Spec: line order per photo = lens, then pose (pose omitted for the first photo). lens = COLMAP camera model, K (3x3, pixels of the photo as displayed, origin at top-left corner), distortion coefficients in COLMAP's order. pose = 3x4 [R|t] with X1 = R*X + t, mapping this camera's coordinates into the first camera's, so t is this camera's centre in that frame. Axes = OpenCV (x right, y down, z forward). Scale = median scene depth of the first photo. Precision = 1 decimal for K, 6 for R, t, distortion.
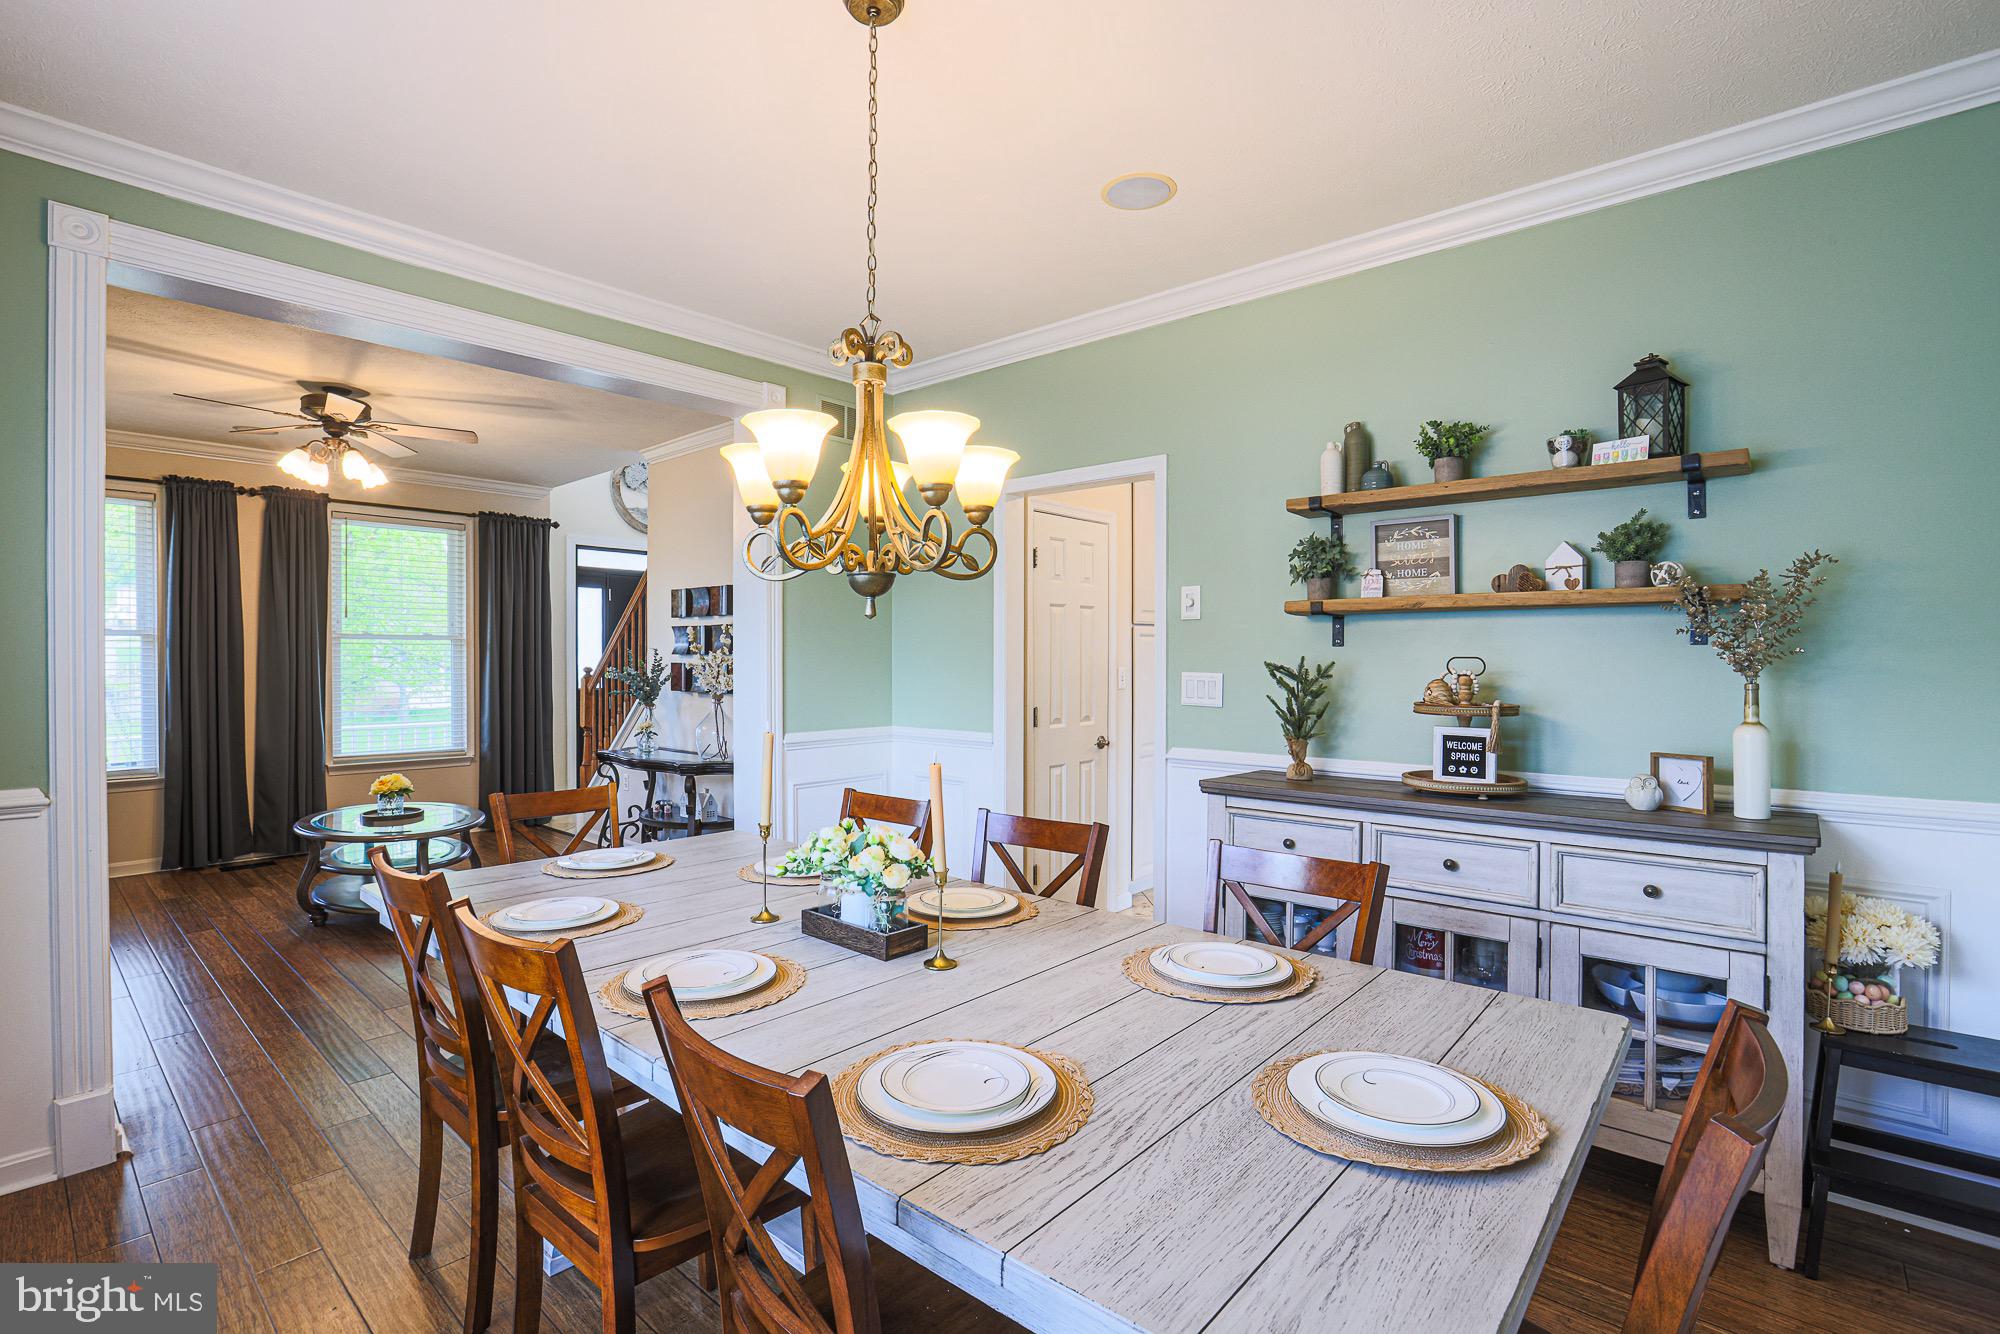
lens RADIAL K [[920.8, 0, 1002.5], [0, 920.8, 660.2], [0, 0, 1]] dist [-0.052654, 0.015276]
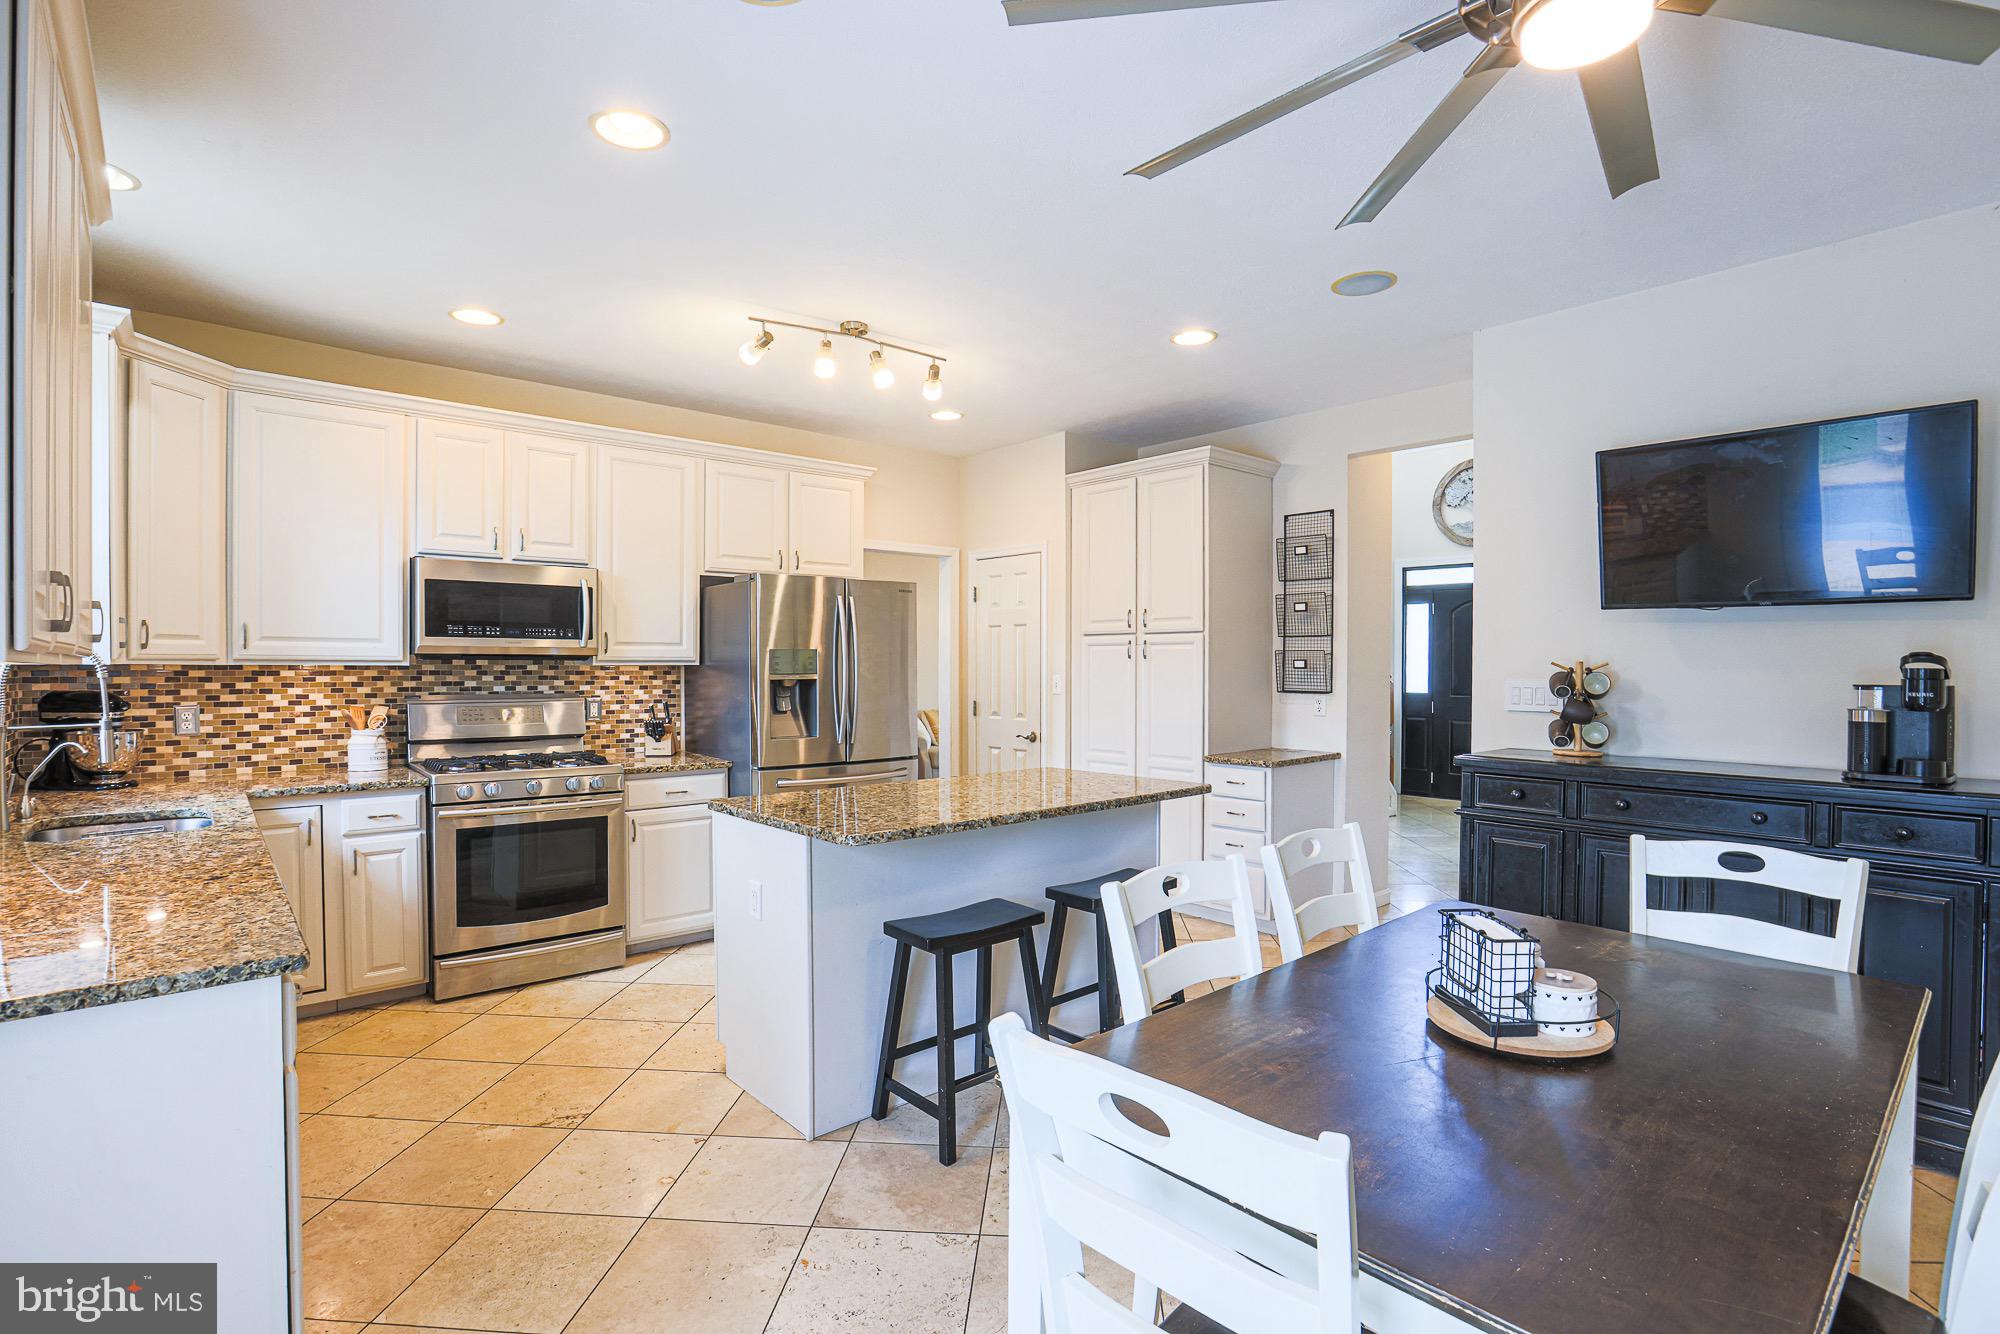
lens RADIAL K [[920.8, 0, 994.7], [0, 920.8, 680.0], [0, 0, 1]] dist [-0.052654, 0.015276]
pose [[-0.122099, 0.020824, -0.992299, 0.732652], [-0.004862, 0.999755, 0.021578, -0.006379], [0.992506, 0.007459, -0.121968, 0.612522]]
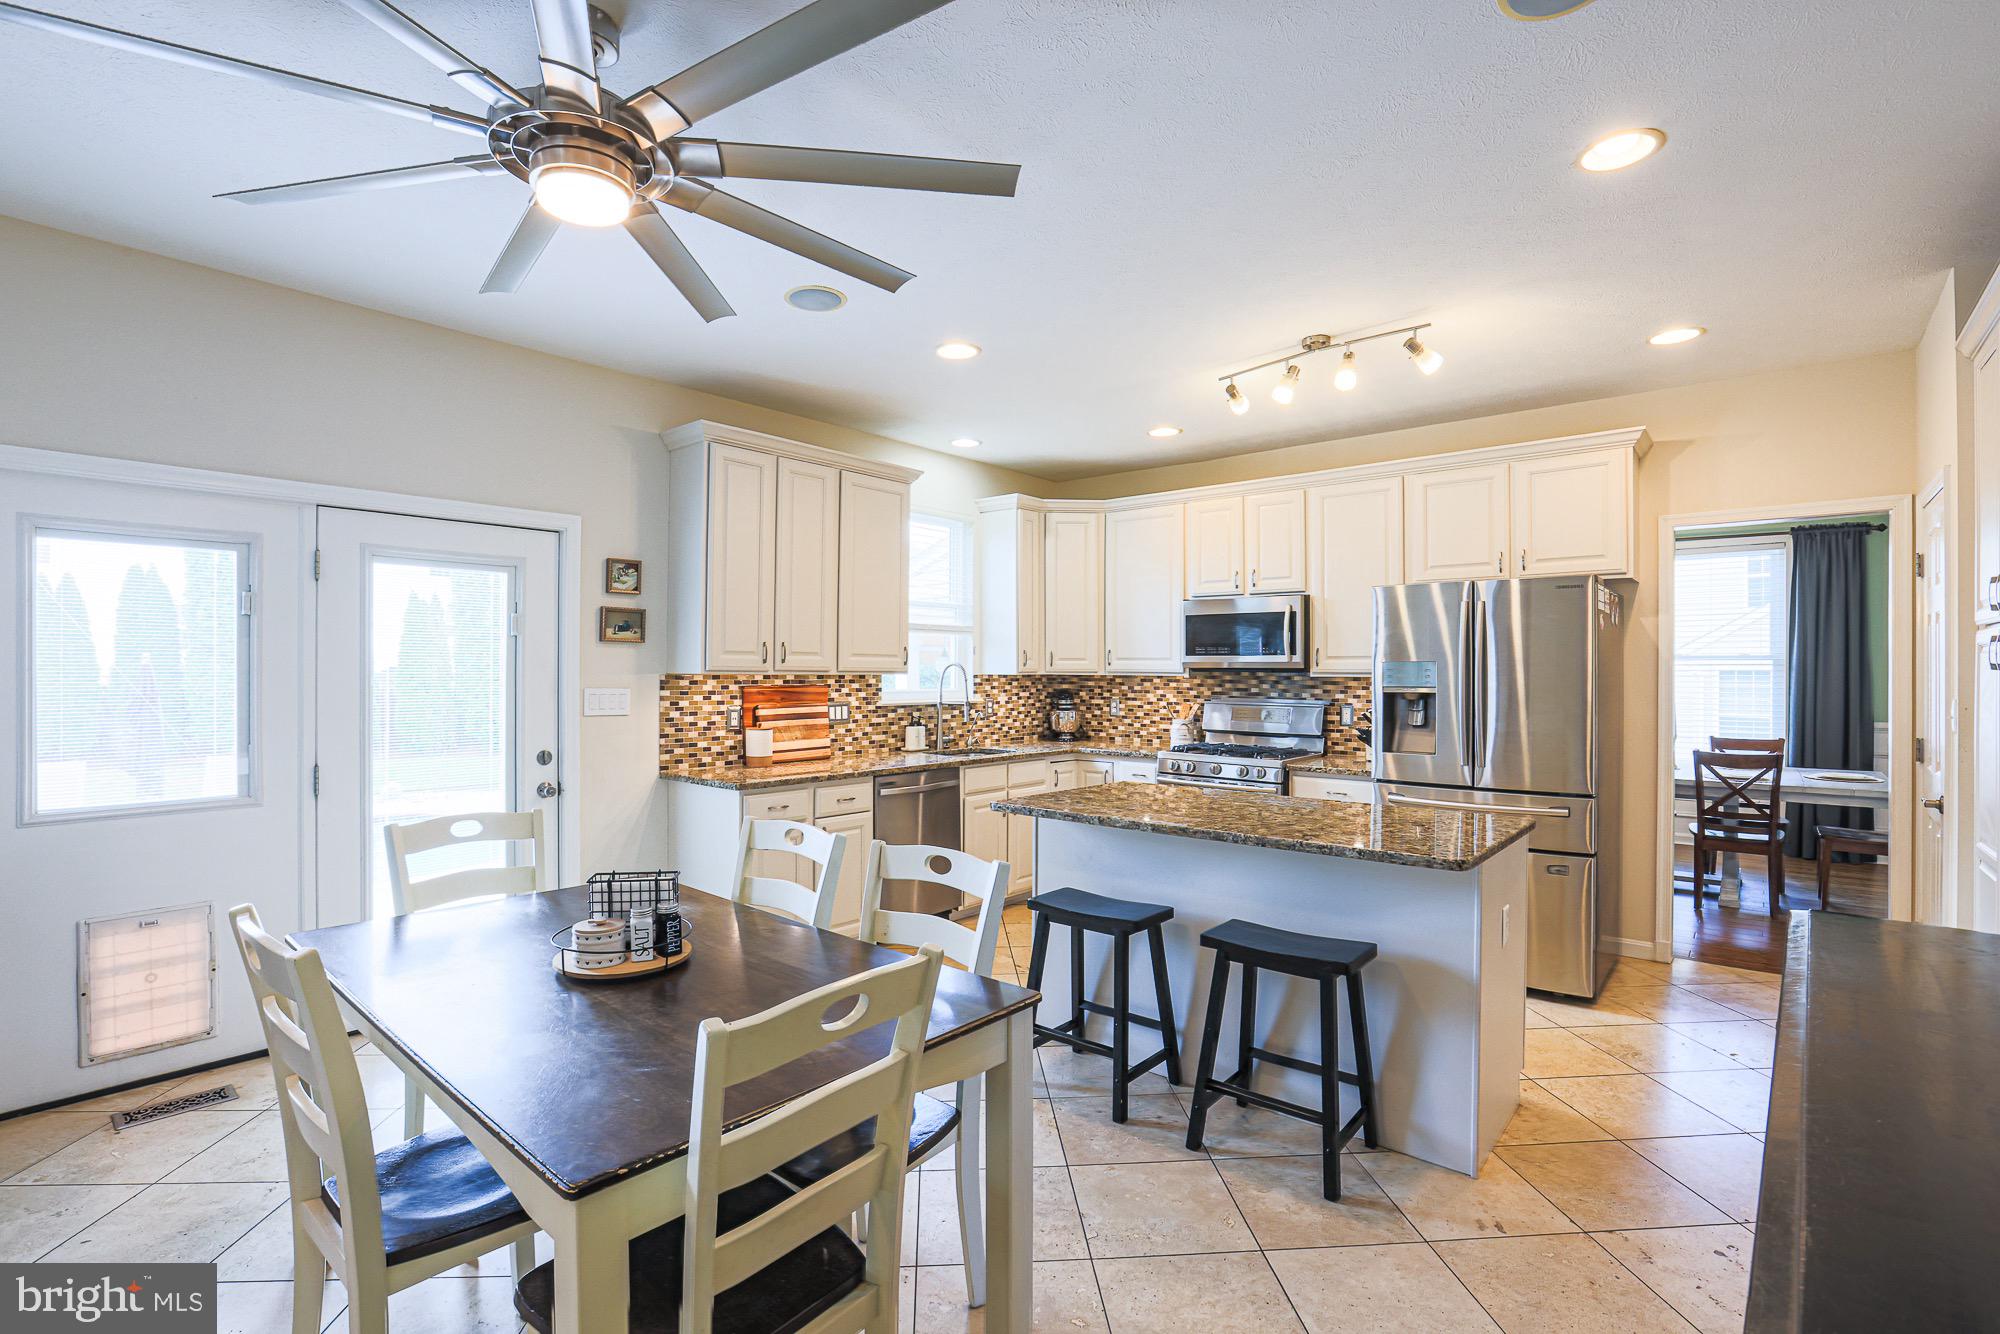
lens RADIAL K [[920.8, 0, 1003.0], [0, 920.8, 667.6], [0, 0, 1]] dist [-0.052654, 0.015276]
pose [[-0.999989, 0.002381, -0.004099, -0.029835], [0.002380, 0.999997, 0.000307, -0.014021], [0.004100, 0.000297, -0.999992, 1.481398]]
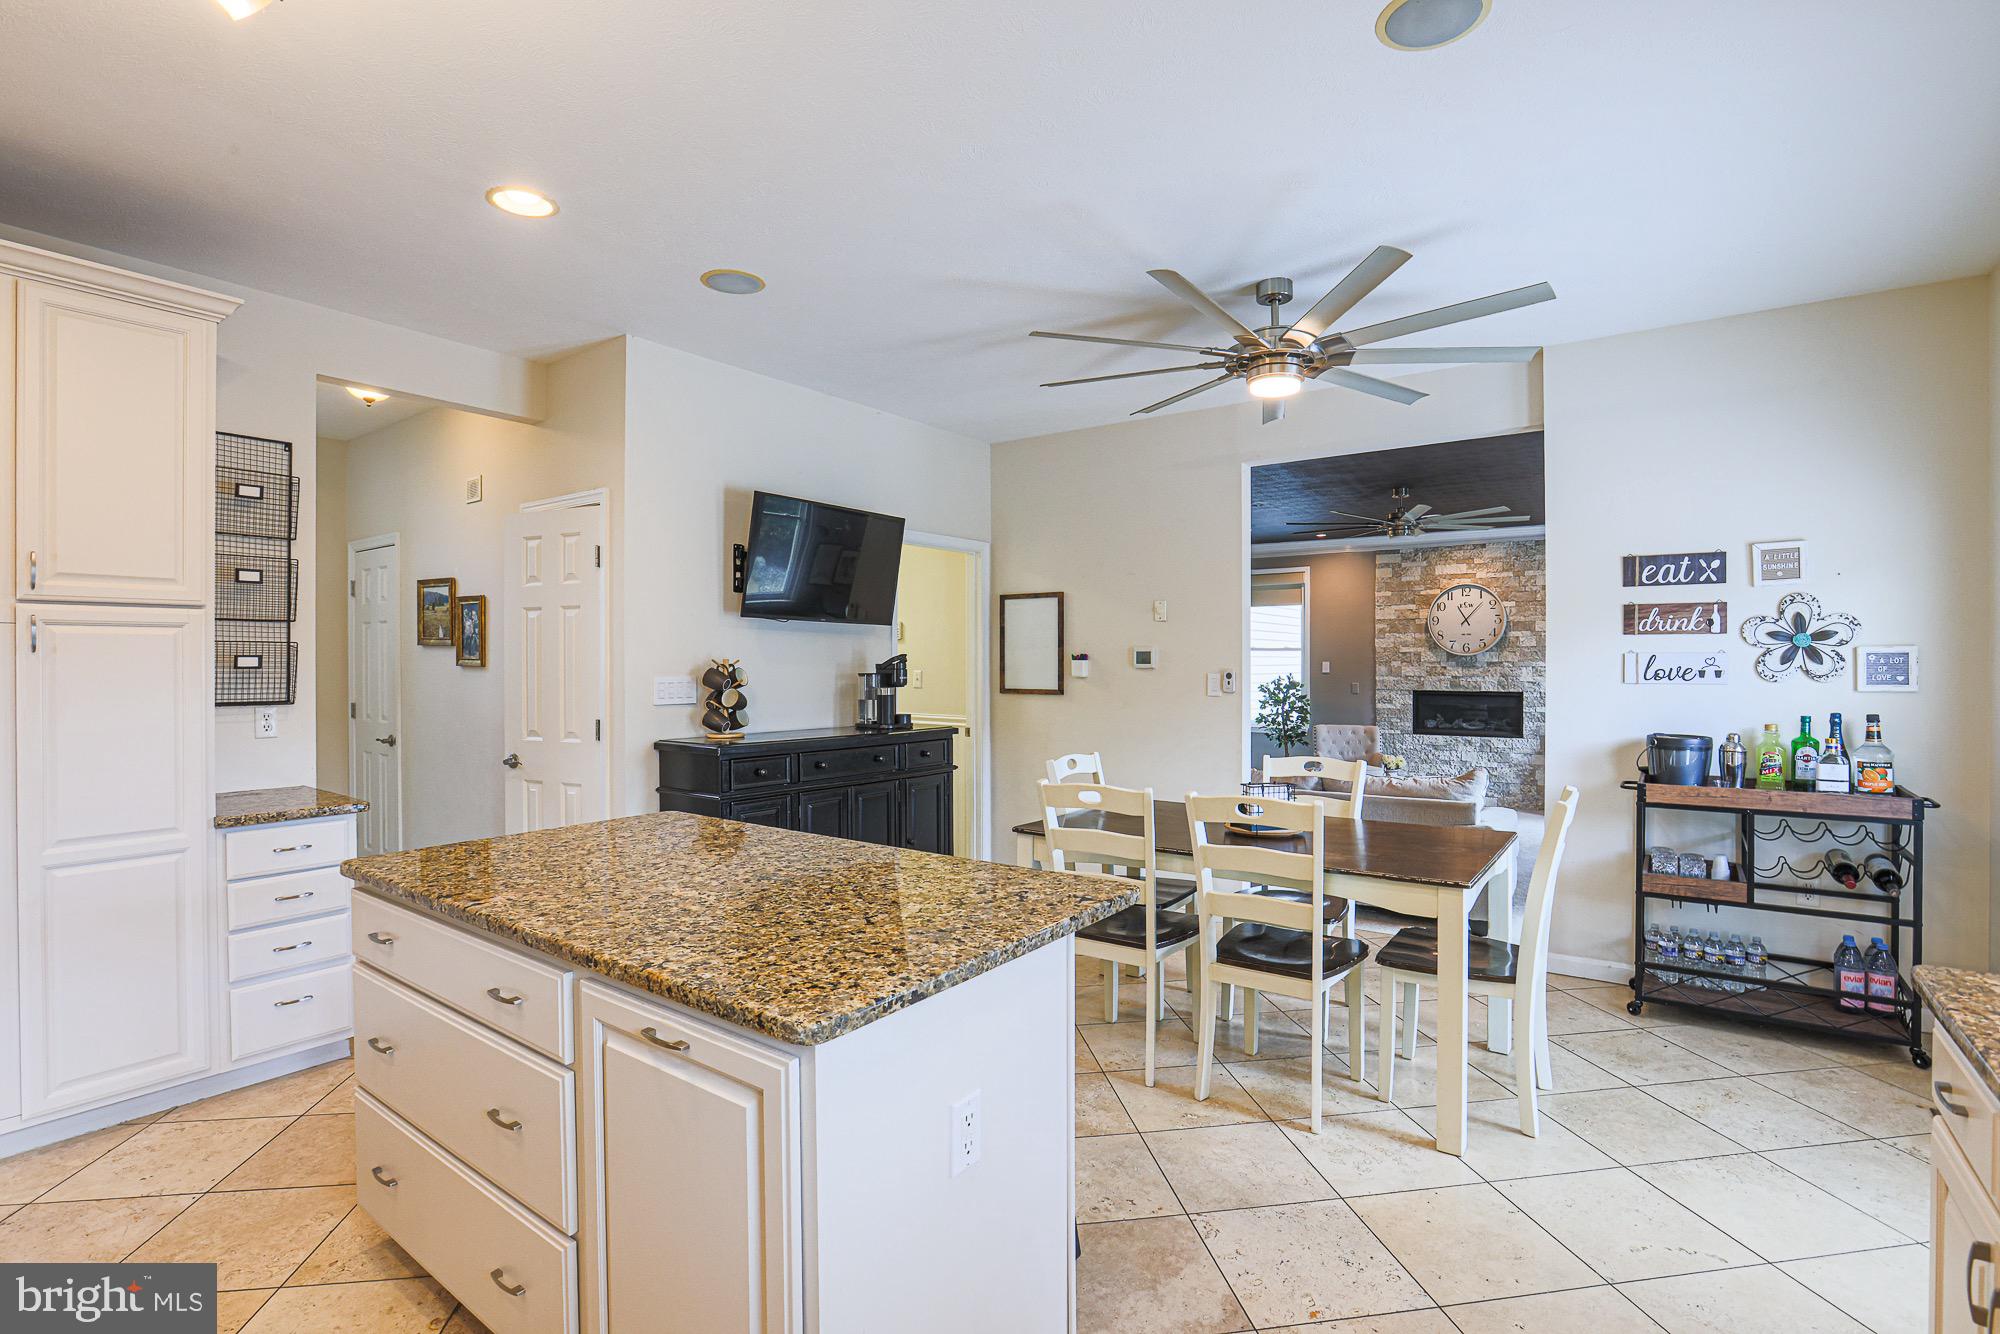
lens RADIAL K [[920.8, 0, 1007.0], [0, 920.8, 664.8], [0, 0, 1]] dist [-0.052654, 0.015276]
pose [[0.995881, 0.002938, 0.090622, -0.159973], [-0.002883, 0.999996, -0.000735, -0.000536], [-0.090624, 0.000471, 0.995885, -0.185817]]
